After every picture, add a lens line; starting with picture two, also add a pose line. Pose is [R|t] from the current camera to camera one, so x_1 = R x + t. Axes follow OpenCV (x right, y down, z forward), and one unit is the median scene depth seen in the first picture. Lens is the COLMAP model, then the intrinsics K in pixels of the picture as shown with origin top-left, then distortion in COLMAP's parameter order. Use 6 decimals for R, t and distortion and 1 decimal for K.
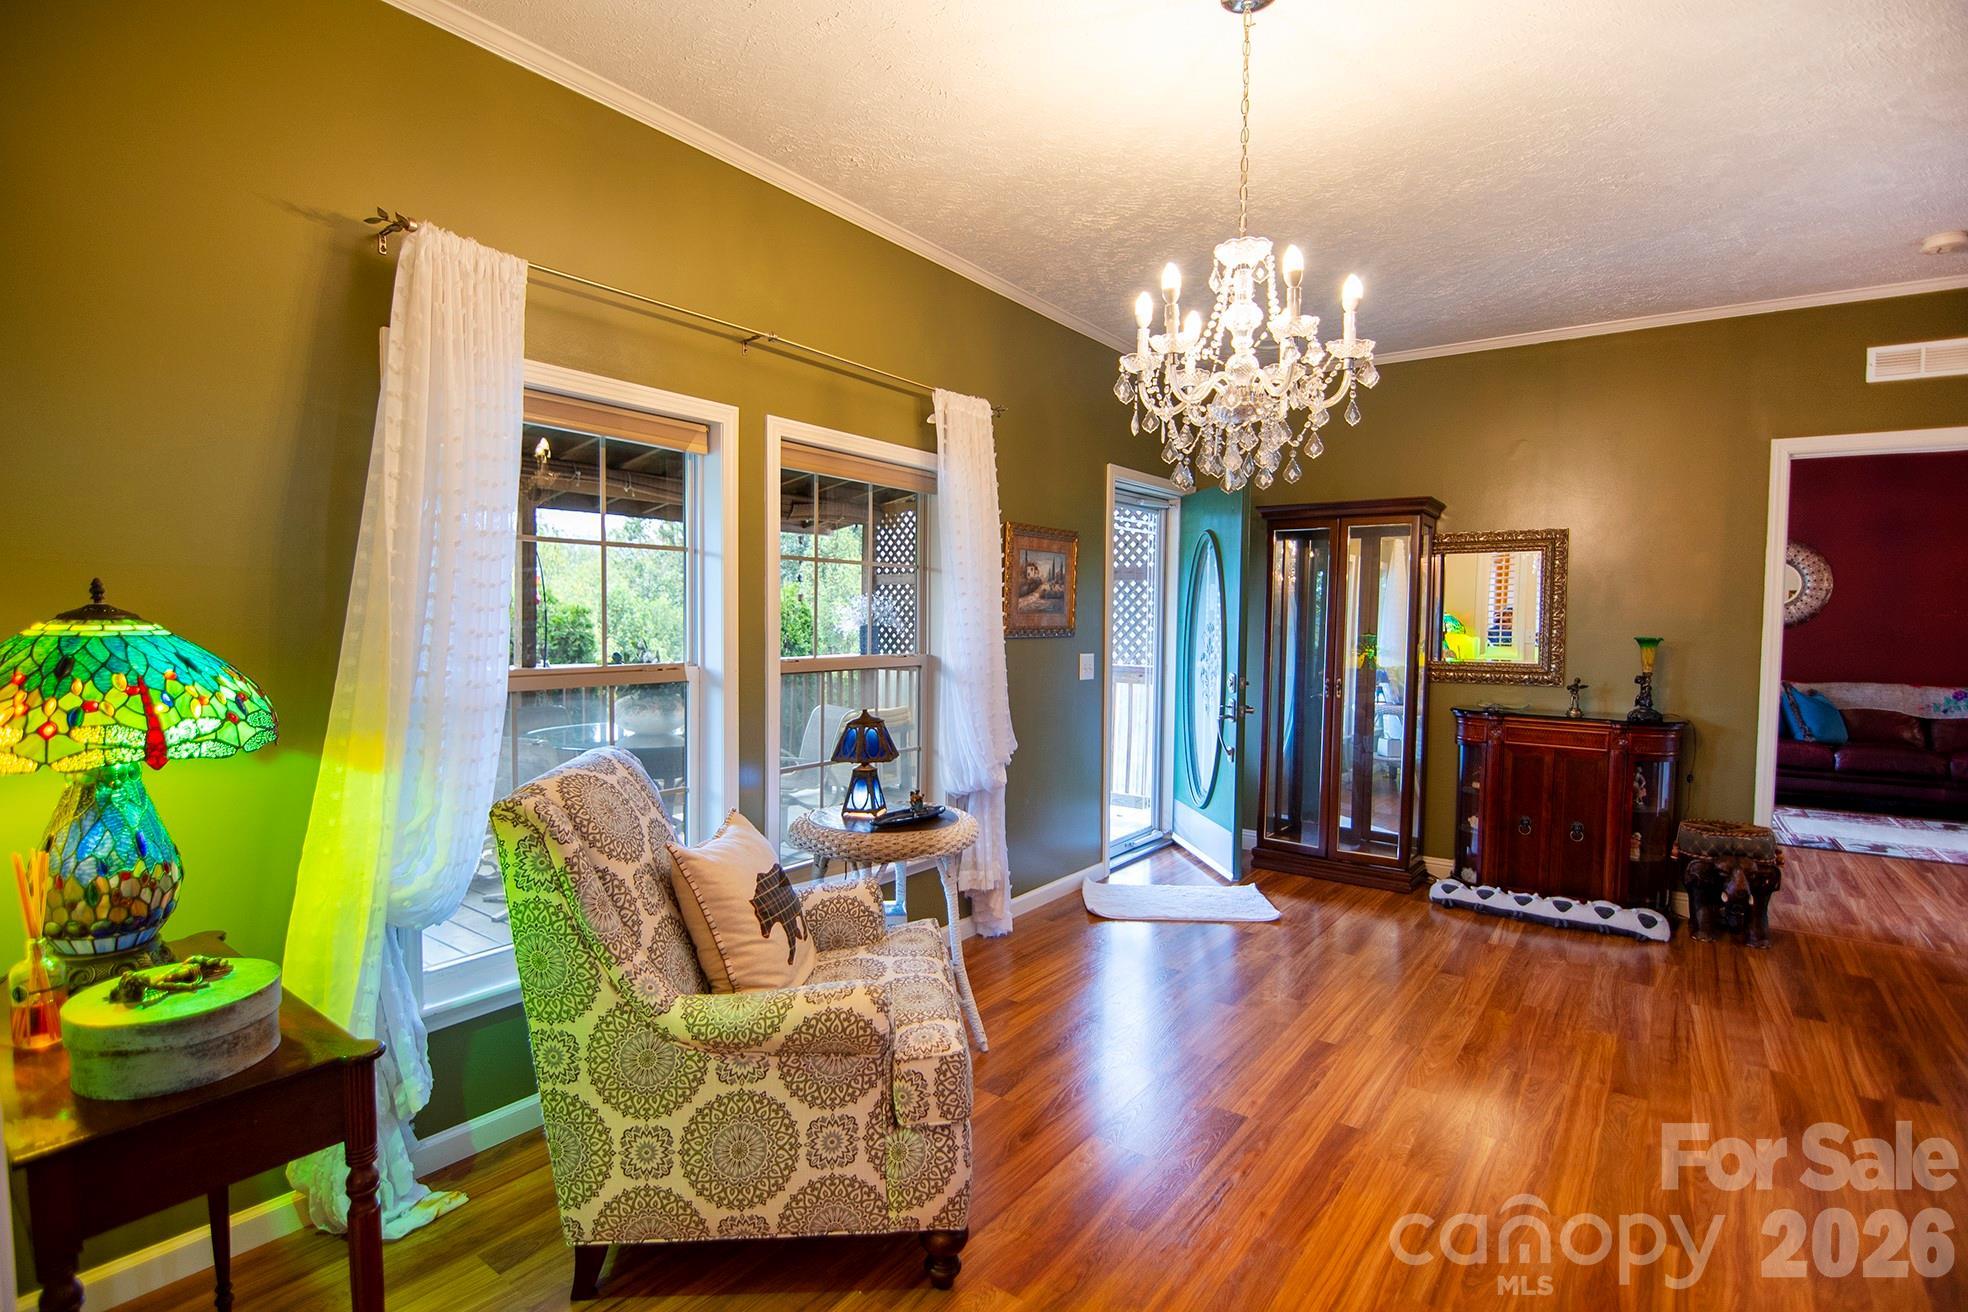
lens RADIAL K [[954.5, 0, 985.9], [0, 954.5, 654.7], [0, 0, 1]] dist [-0.019953, -0.002966]
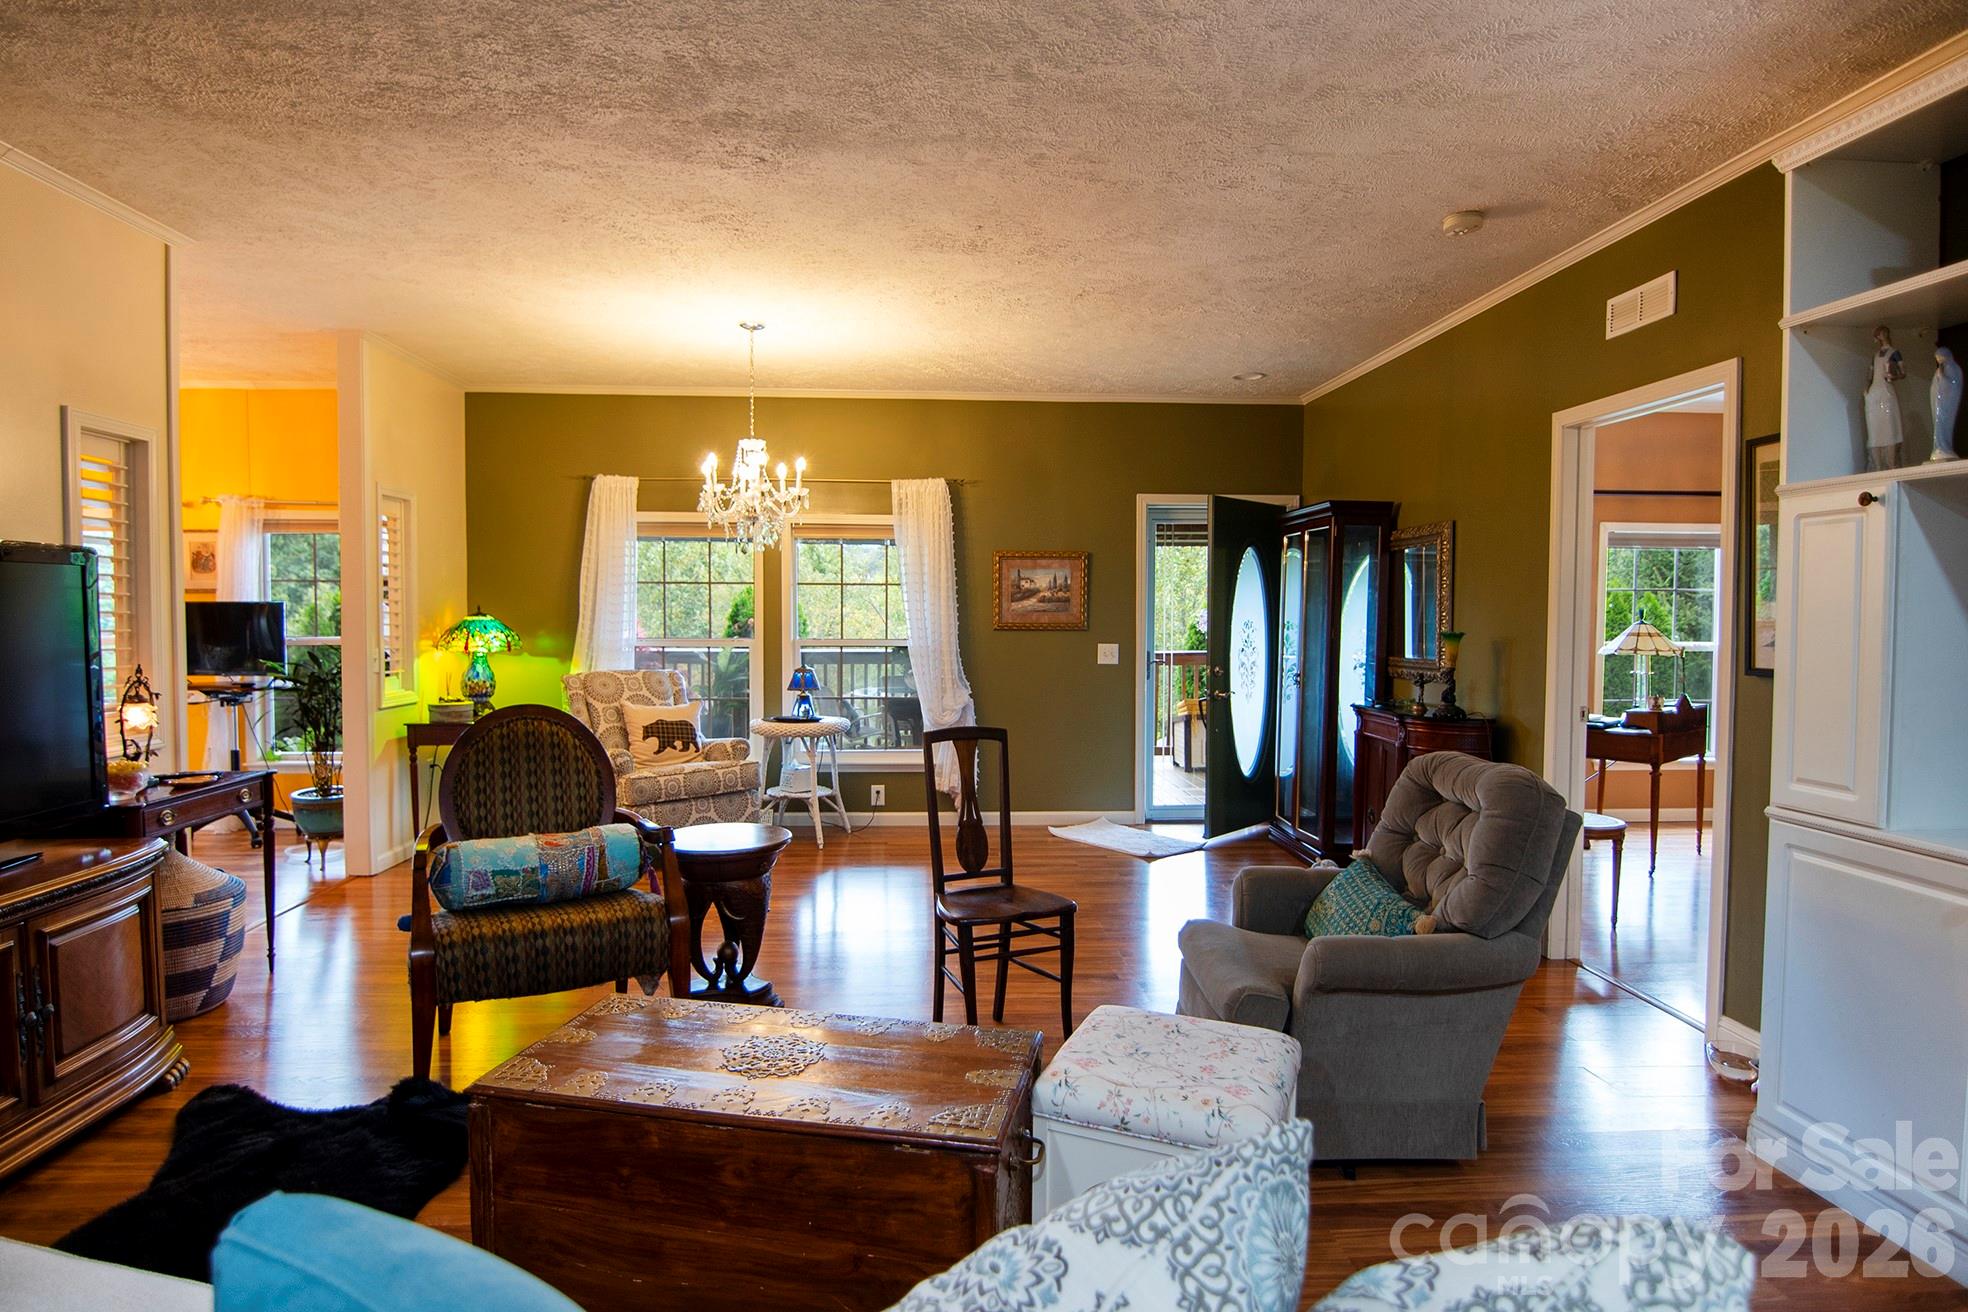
lens RADIAL K [[1075.0, 0, 981.6], [0, 1075.0, 653.3], [0, 0, 1]] dist [0.000804, 0.000044]
pose [[0.641189, 0.021641, -0.767077, 1.229621], [-0.030840, 0.999521, 0.002420, 0.015314], [0.766763, 0.022105, 0.641550, -0.079970]]
